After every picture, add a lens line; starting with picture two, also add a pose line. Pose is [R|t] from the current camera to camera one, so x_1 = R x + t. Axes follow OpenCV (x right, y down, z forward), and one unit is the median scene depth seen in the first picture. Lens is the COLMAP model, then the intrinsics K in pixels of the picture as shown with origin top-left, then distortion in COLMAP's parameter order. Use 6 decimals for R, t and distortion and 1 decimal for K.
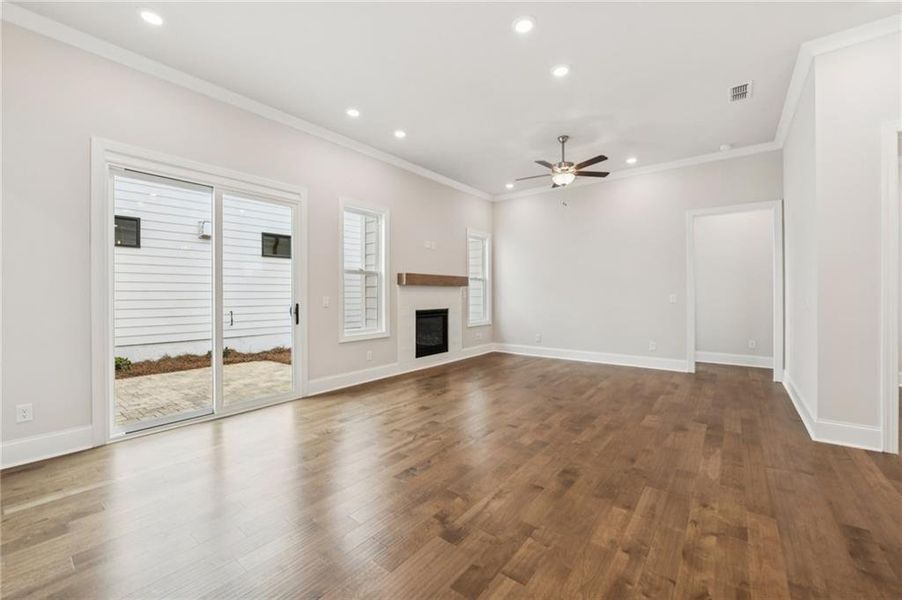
lens RADIAL K [[360.7, 0, 451.0], [0, 360.7, 296.9], [0, 0, 1]] dist [-0.001924, -0.000255]
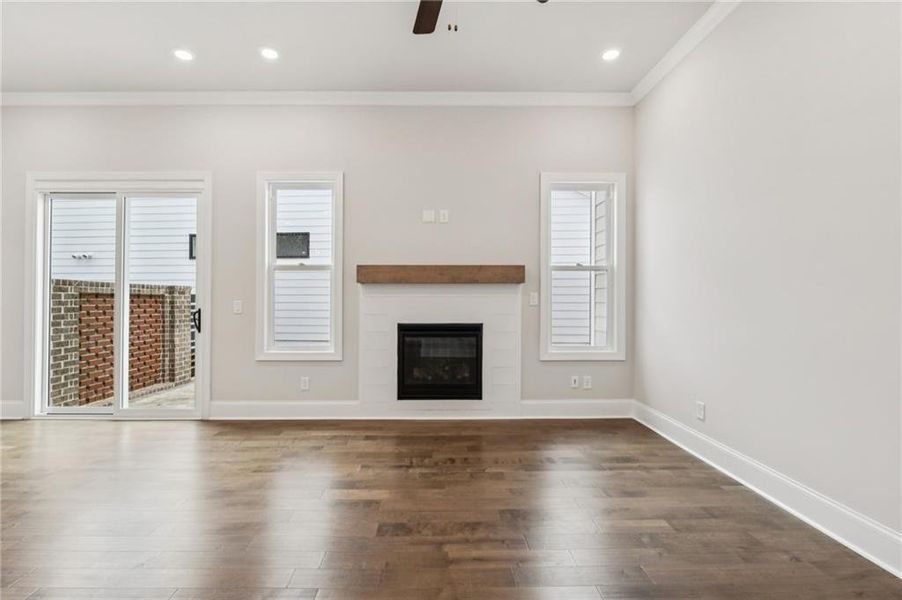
lens RADIAL K [[400.2, 0, 441.0], [0, 400.2, 297.2], [0, 0, 1]] dist [-0.003659, -0.000423]
pose [[0.625307, 0.000042, -0.780379, 0.670805], [-0.008109, 0.999946, -0.006444, -0.006109], [0.780337, 0.010358, 0.625274, 0.851397]]
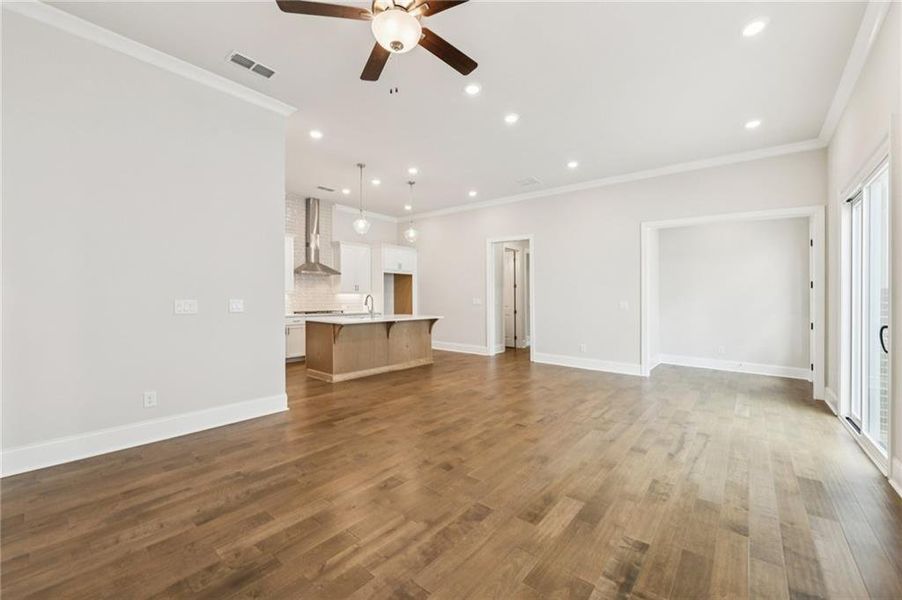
lens RADIAL K [[360.7, 0, 451.0], [0, 360.7, 296.9], [0, 0, 1]] dist [-0.001924, -0.000255]
pose [[-0.999655, -0.002324, 0.026167, 0.268976], [-0.002313, 0.999997, 0.000426, -0.006825], [-0.026168, 0.000365, -0.999657, 1.597820]]
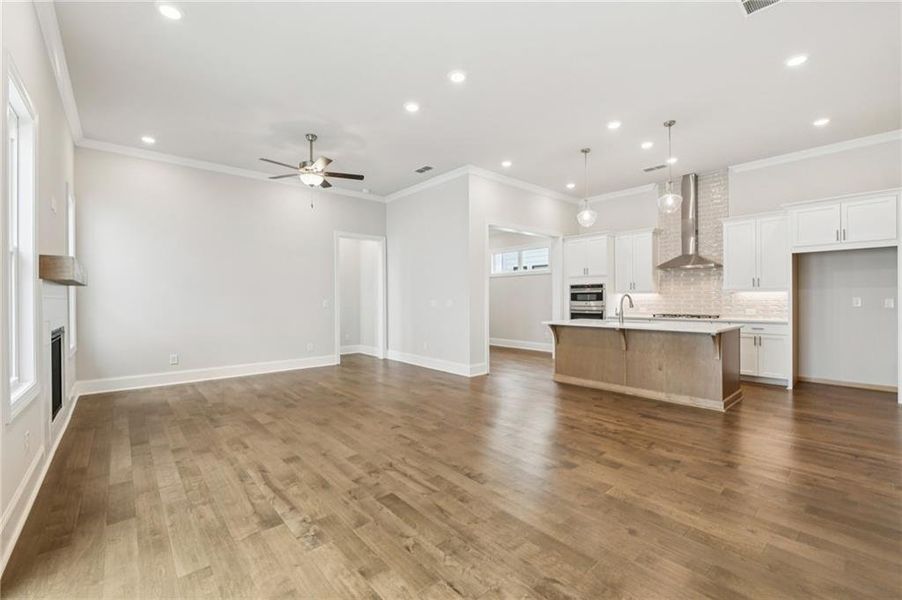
lens RADIAL K [[381.6, 0, 441.1], [0, 381.6, 301.8], [0, 0, 1]] dist [-0.000681, -0.000085]
pose [[0.203784, -0.001777, 0.979014, -0.677835], [0.011073, 0.999939, -0.000490, 0.003774], [-0.978953, 0.010940, 0.203791, 0.508871]]
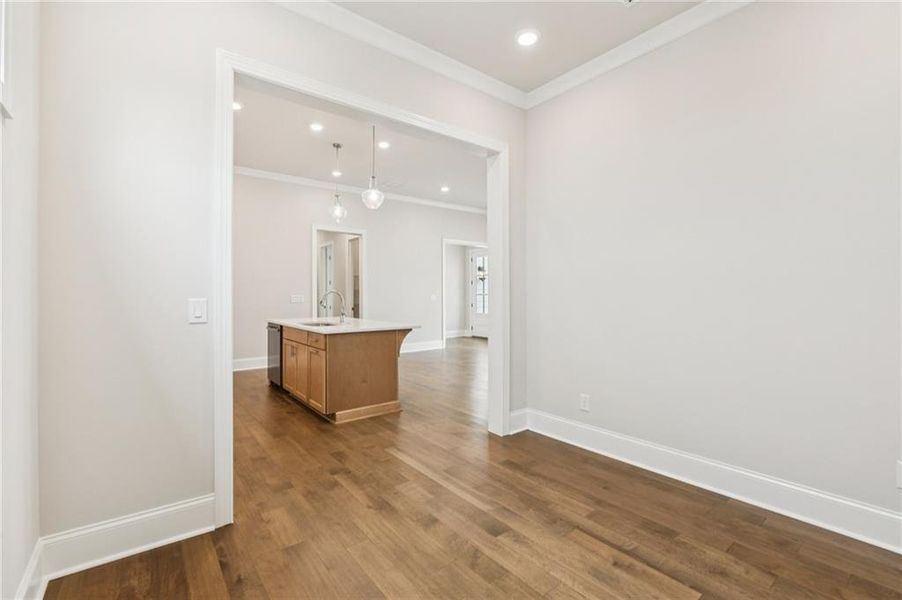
lens RADIAL K [[400.2, 0, 441.0], [0, 400.2, 297.2], [0, 0, 1]] dist [-0.003659, -0.000423]
pose [[-0.246230, 0.010961, -0.969149, 1.638884], [-0.004013, 0.999916, 0.012328, -0.009147], [0.969203, 0.006925, -0.246165, 0.742126]]
